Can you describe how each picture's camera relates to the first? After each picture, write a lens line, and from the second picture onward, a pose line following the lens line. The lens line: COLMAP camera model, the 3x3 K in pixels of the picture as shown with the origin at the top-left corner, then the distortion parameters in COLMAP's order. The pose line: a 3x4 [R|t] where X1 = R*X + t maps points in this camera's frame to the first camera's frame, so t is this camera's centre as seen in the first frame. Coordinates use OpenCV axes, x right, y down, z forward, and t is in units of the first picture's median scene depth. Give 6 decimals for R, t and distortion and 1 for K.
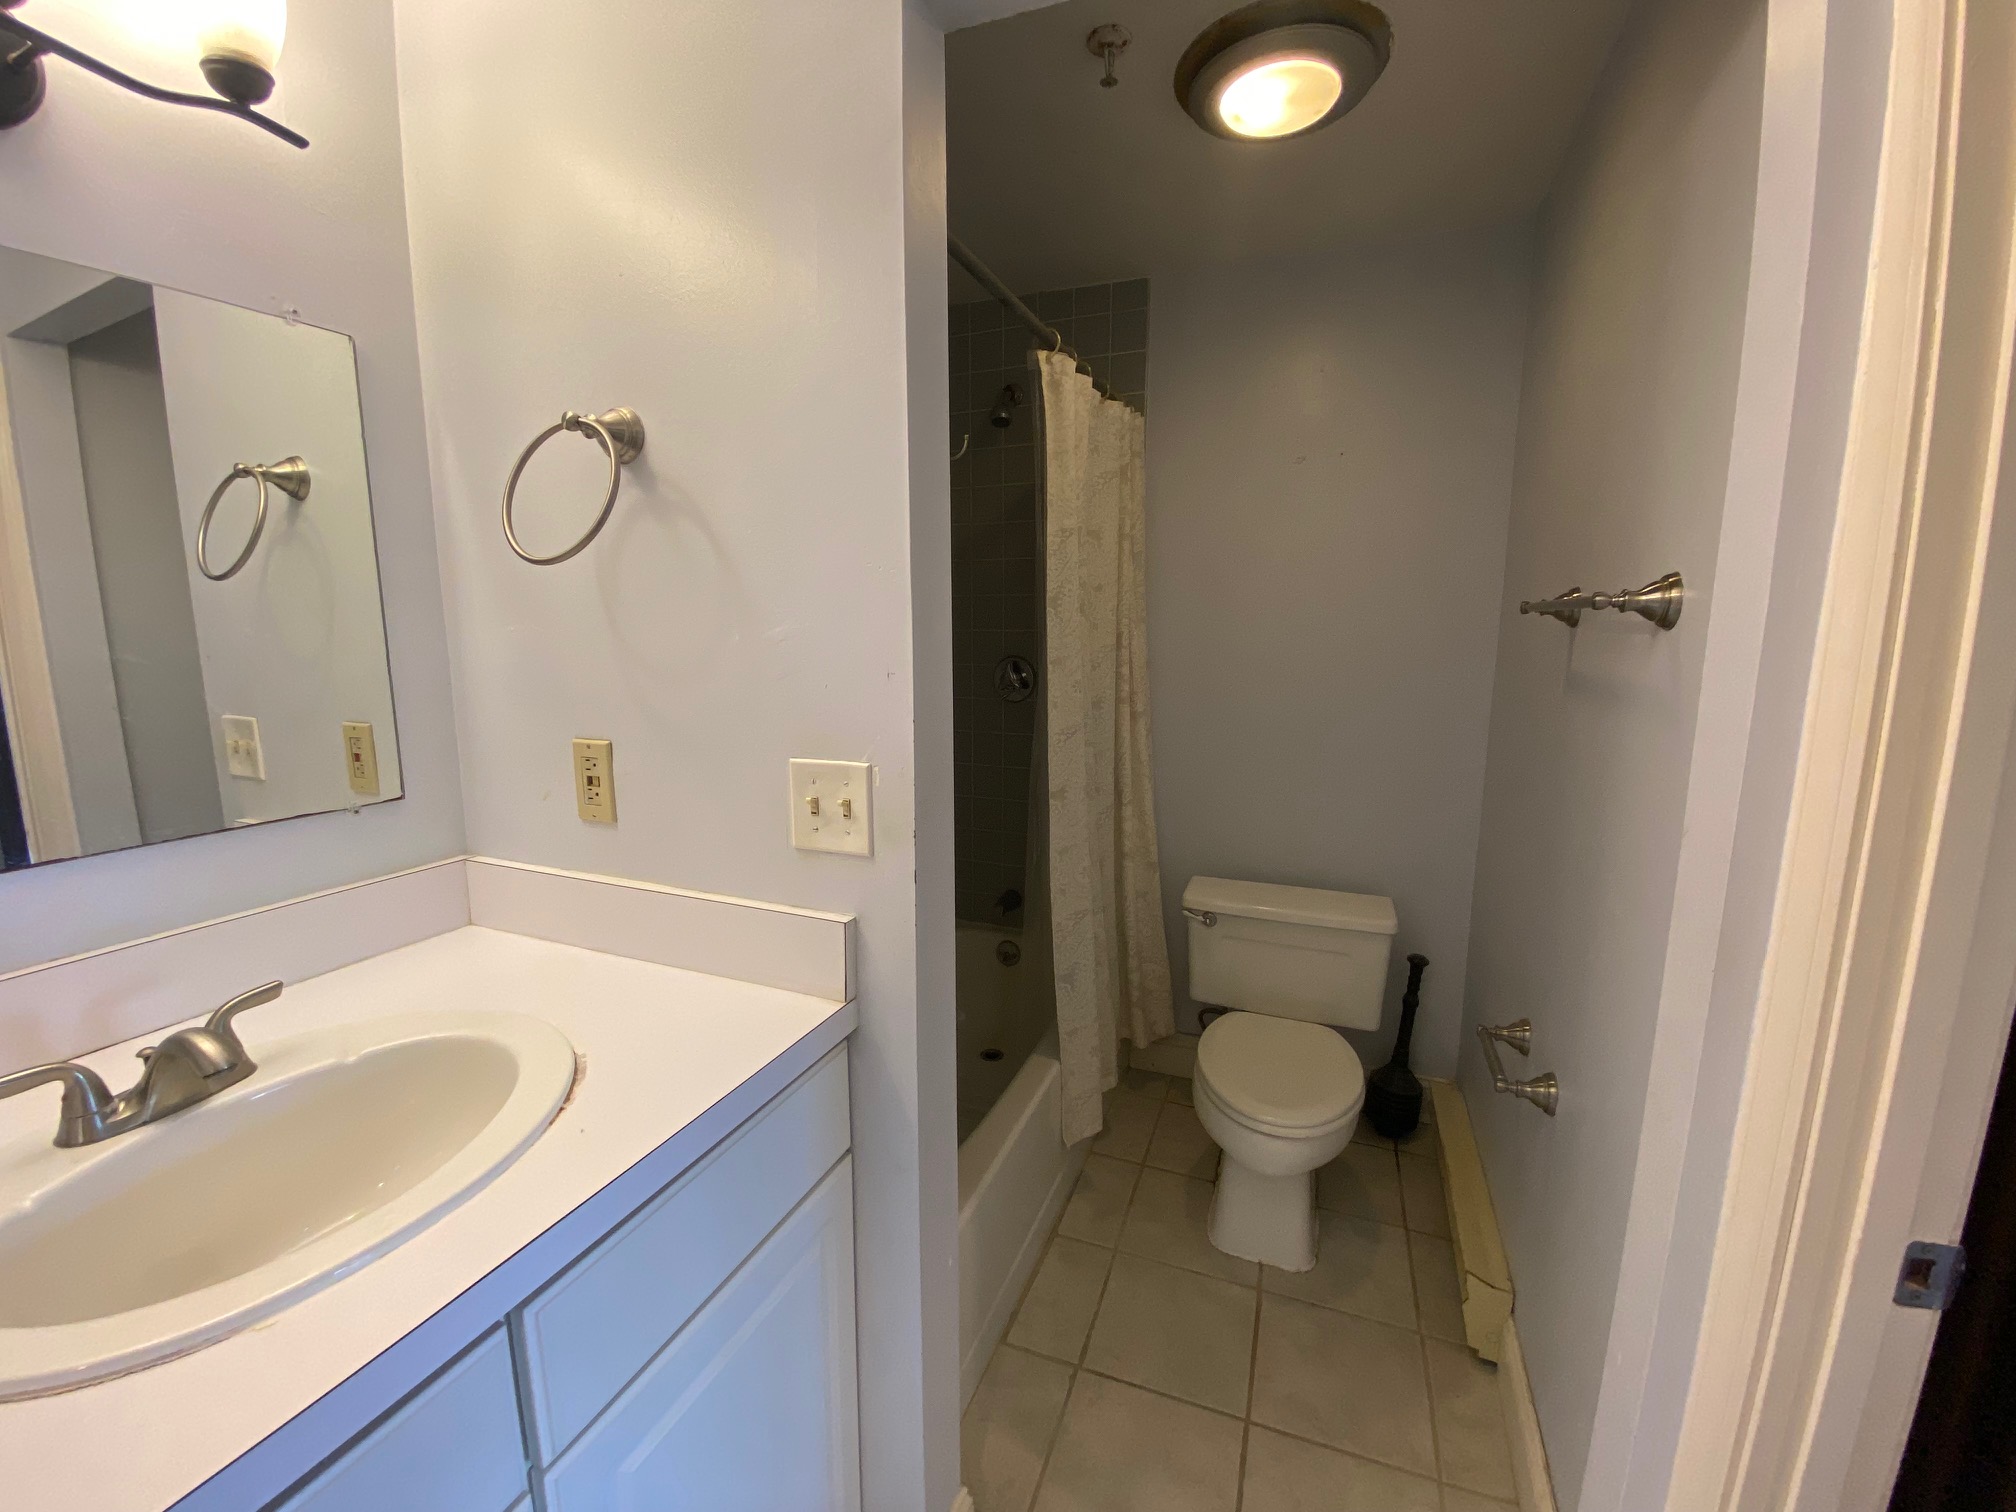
lens RADIAL K [[827.0, 0, 999.3], [0, 827.0, 747.5], [0, 0, 1]] dist [-0.002338, -0.010219]
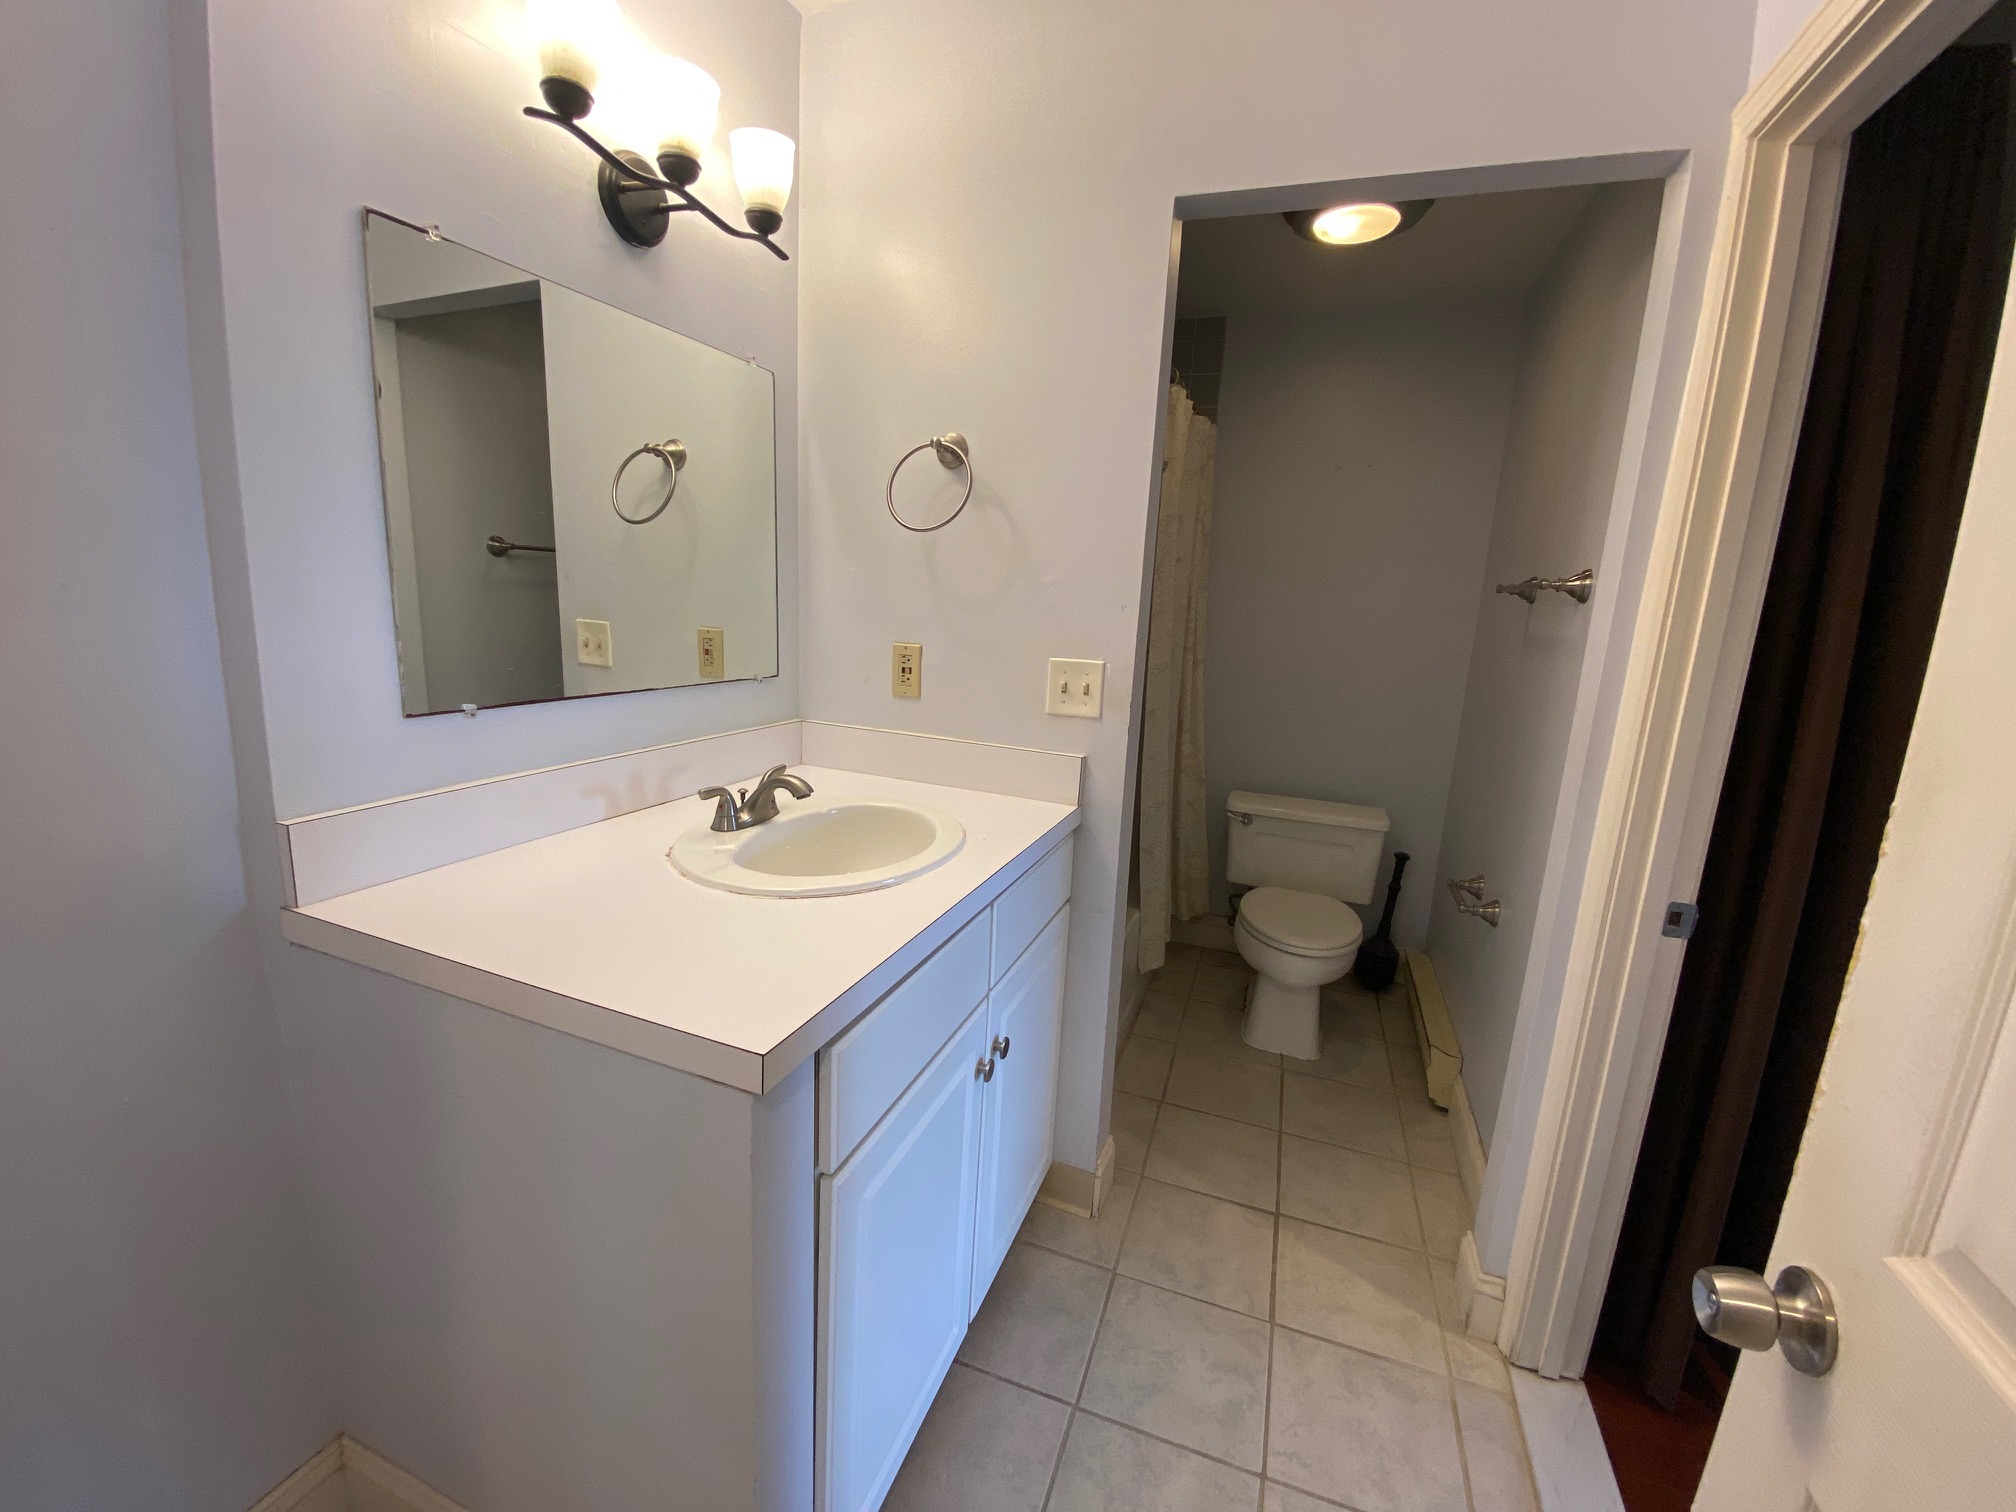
lens RADIAL K [[827.0, 0, 995.8], [0, 827.0, 747.3], [0, 0, 1]] dist [-0.002338, -0.010219]
pose [[0.998565, 0.045022, 0.029009, -0.288196], [-0.046091, 0.998240, 0.037310, 0.097892], [-0.027278, -0.038594, 0.998883, -0.452953]]
